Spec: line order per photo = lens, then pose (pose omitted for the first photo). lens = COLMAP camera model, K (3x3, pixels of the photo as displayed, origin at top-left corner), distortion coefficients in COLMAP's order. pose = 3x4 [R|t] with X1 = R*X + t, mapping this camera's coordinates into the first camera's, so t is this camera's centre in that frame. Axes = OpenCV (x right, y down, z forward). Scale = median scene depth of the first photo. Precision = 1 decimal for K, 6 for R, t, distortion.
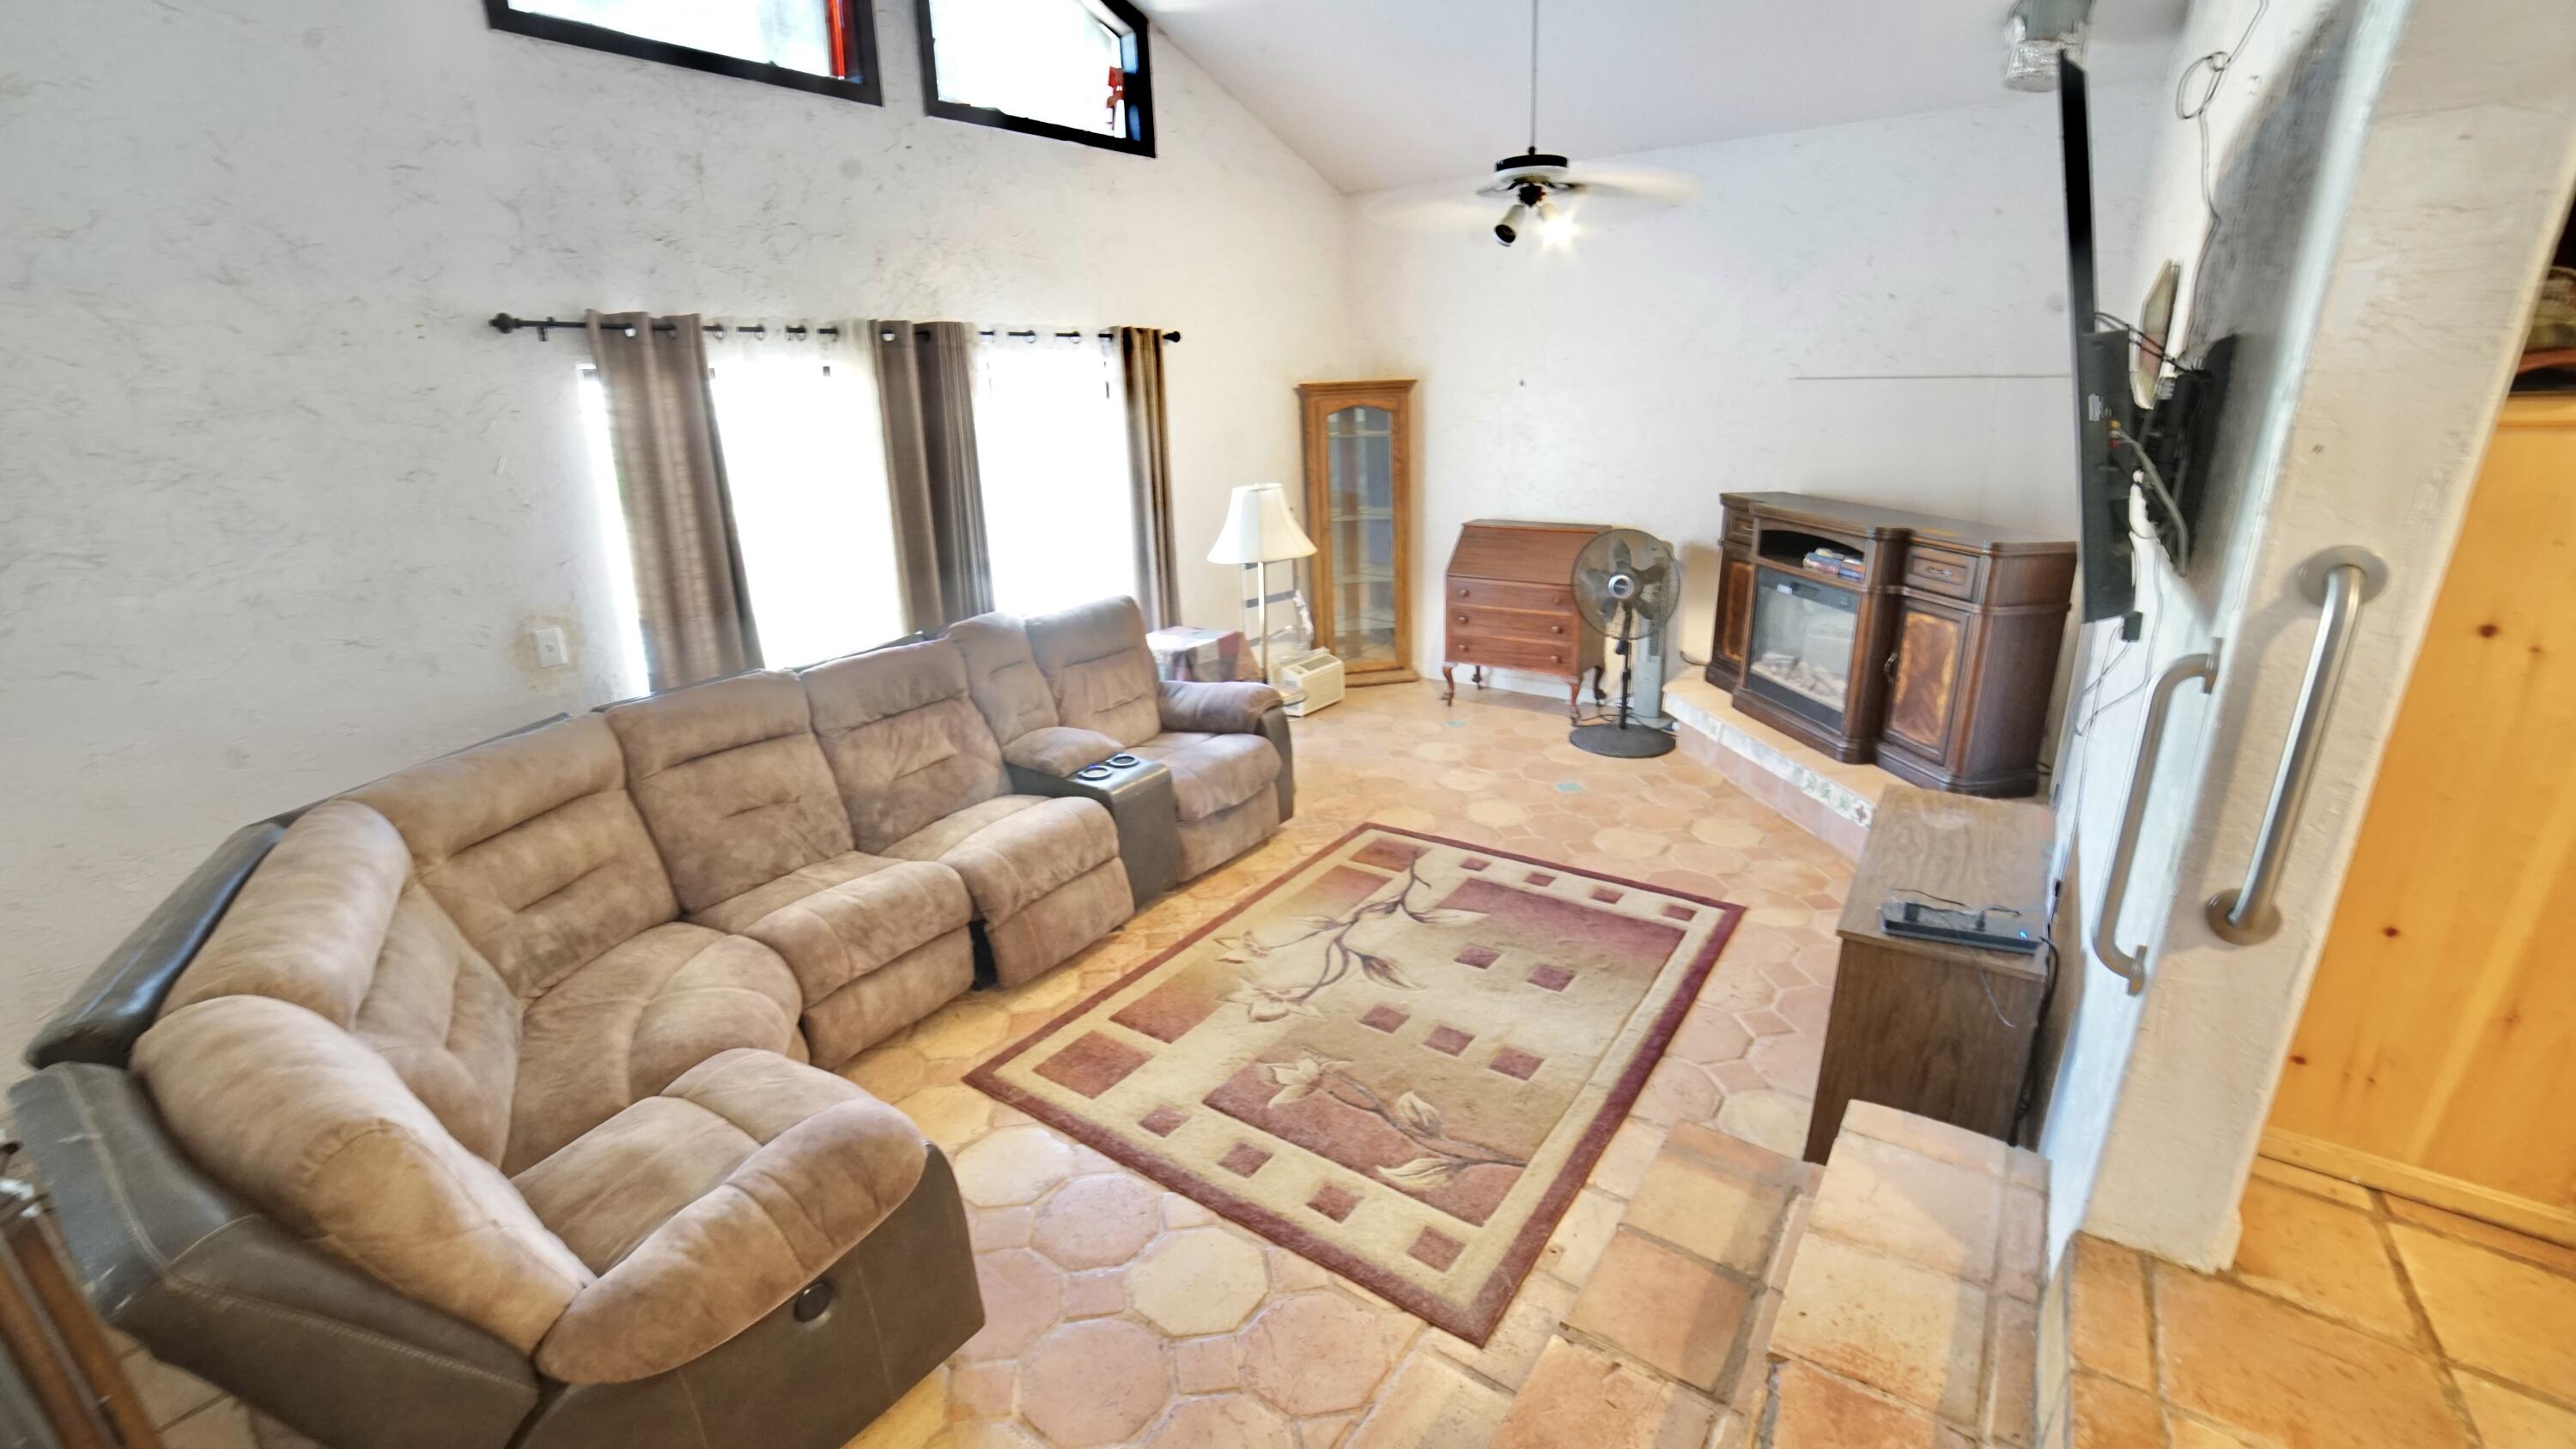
lens RADIAL K [[1060.3, 0, 1288.0], [0, 1060.3, 724.5], [0, 0, 1]] dist [-0.112639, 0.041750]
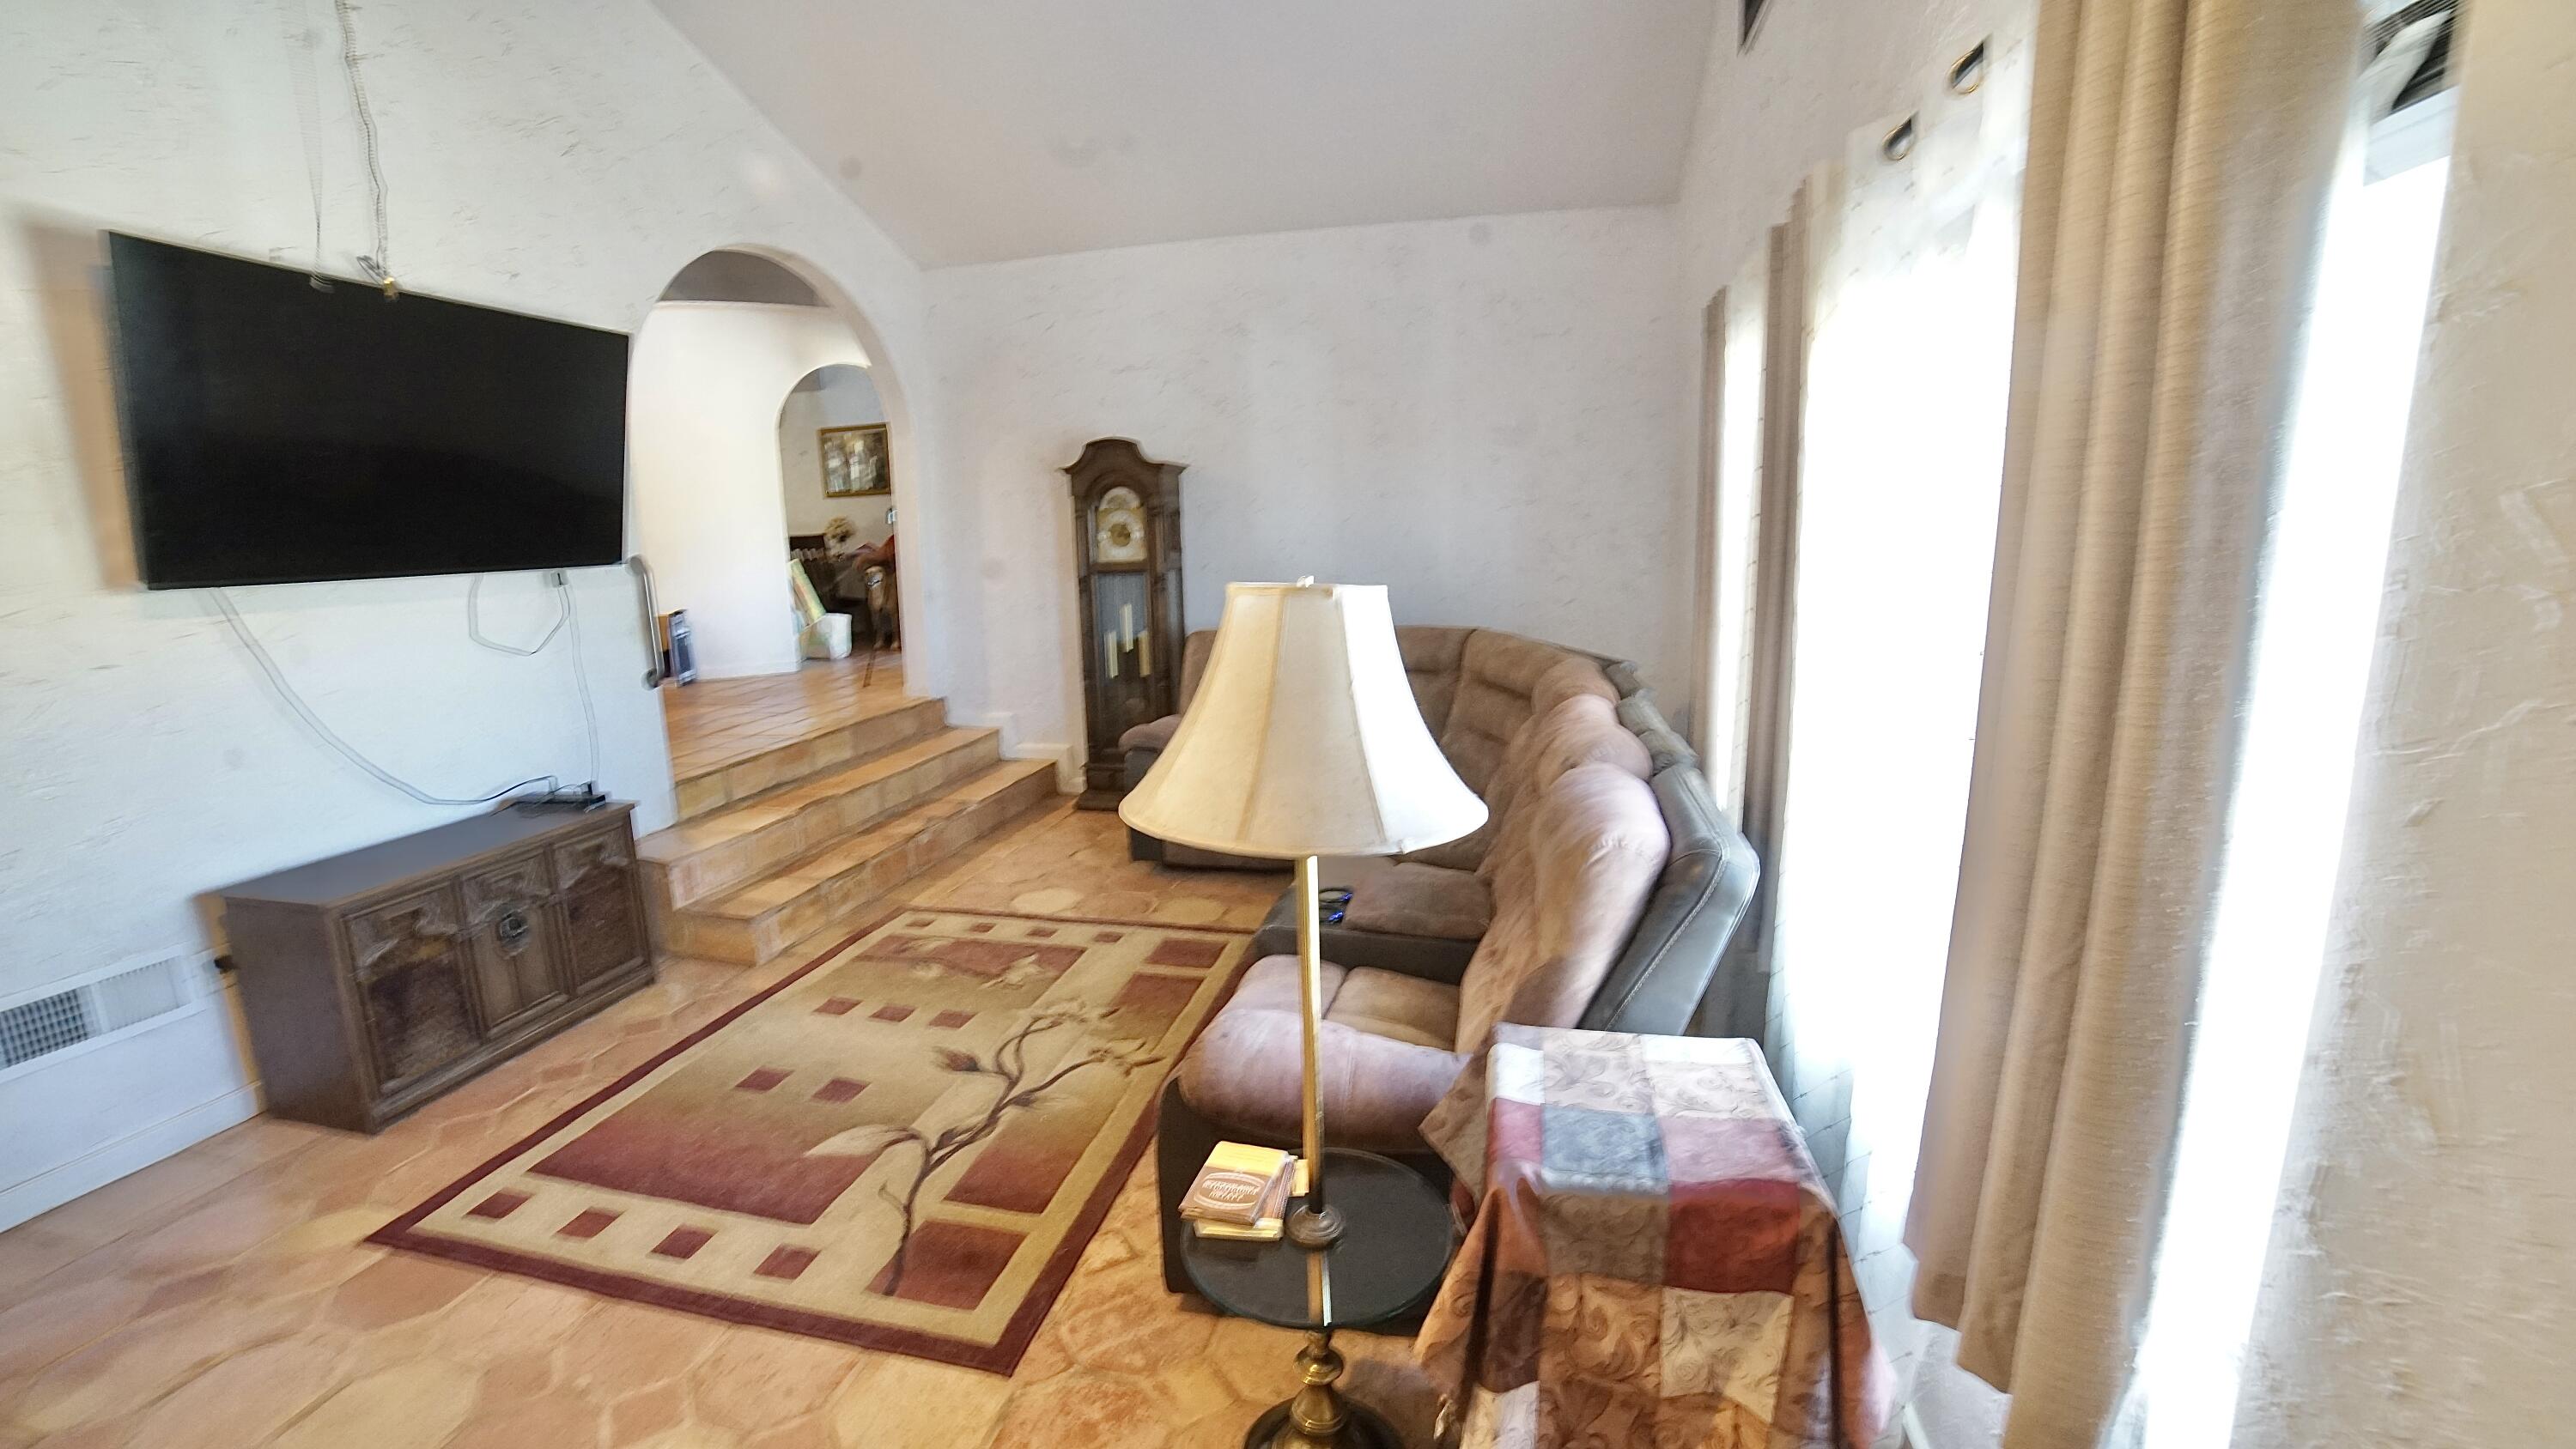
lens RADIAL K [[1060.3, 0, 1288.0], [0, 1060.3, 724.5], [0, 0, 1]] dist [-0.112639, 0.041750]
pose [[-0.921961, 0.120977, -0.367904, 0.116295], [-0.066486, 0.886415, 0.458091, -0.436635], [0.381534, 0.446802, -0.809197, 1.663012]]
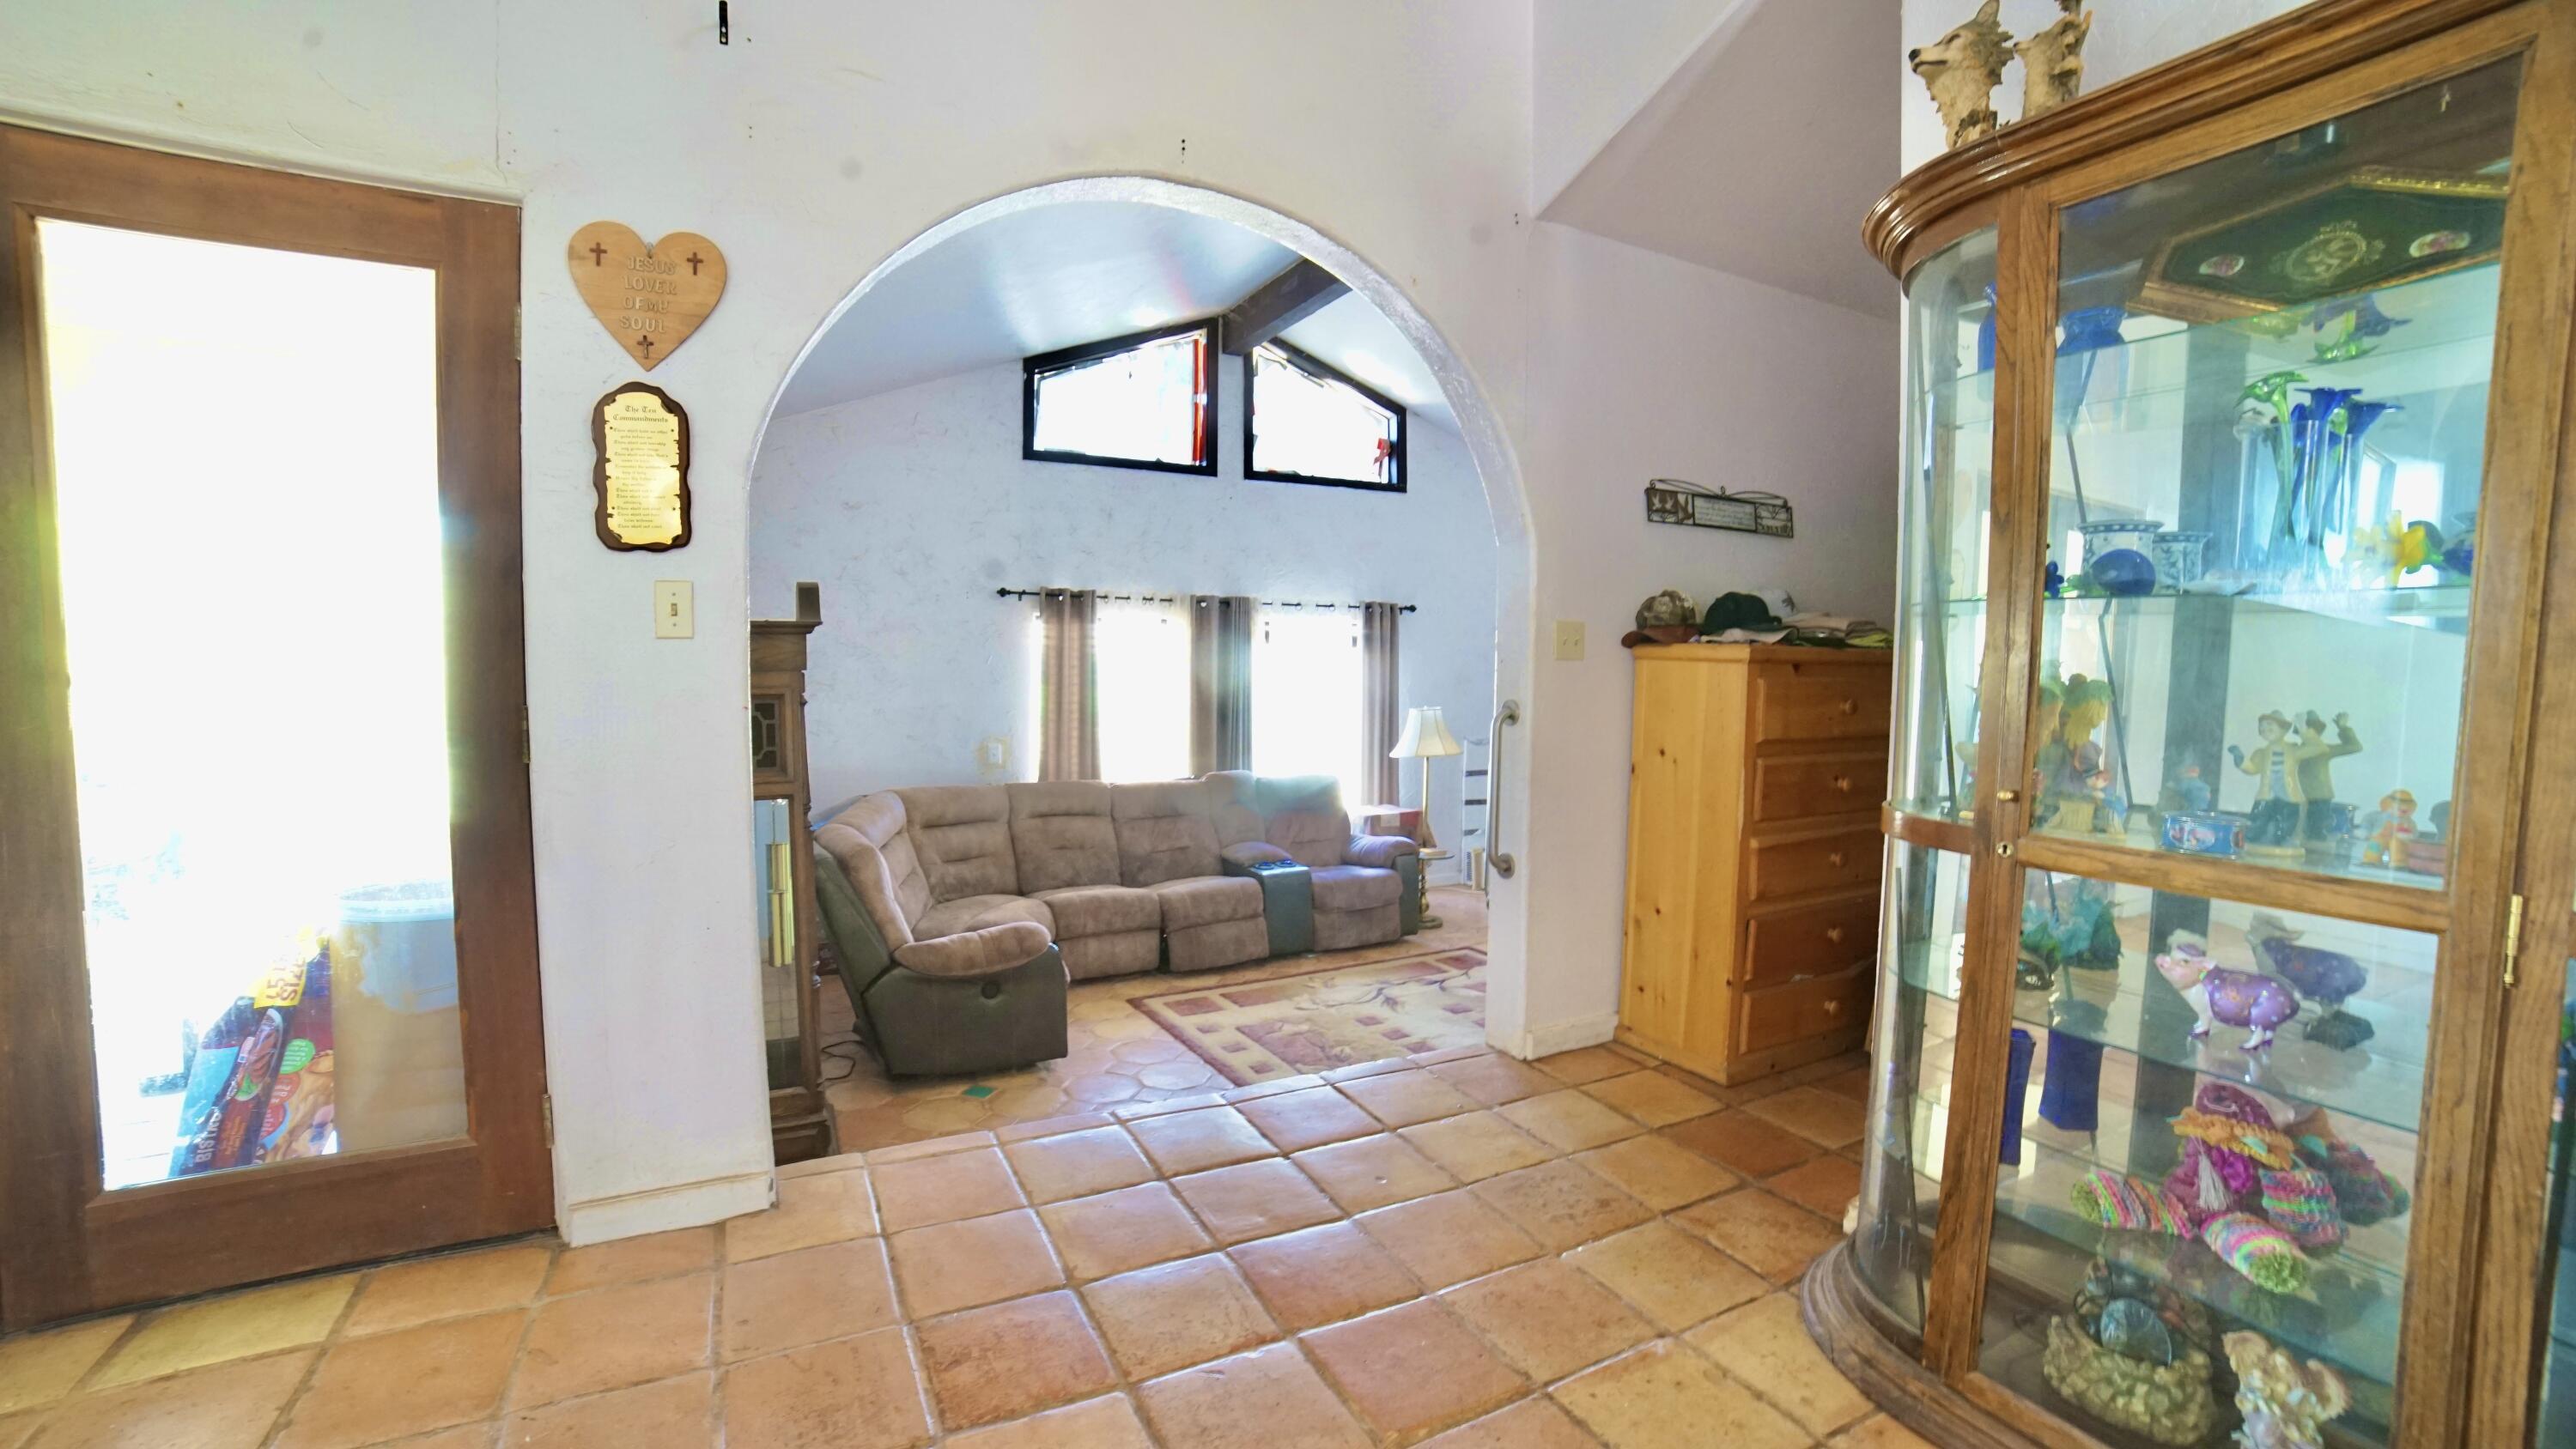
lens RADIAL K [[1060.3, 0, 1288.0], [0, 1060.3, 724.5], [0, 0, 1]] dist [-0.112639, 0.041750]
pose [[0.904271, 0.063151, -0.422262, 0.564209], [-0.160437, 0.966780, -0.198990, 0.164200], [0.395668, 0.247688, 0.884363, -0.513593]]
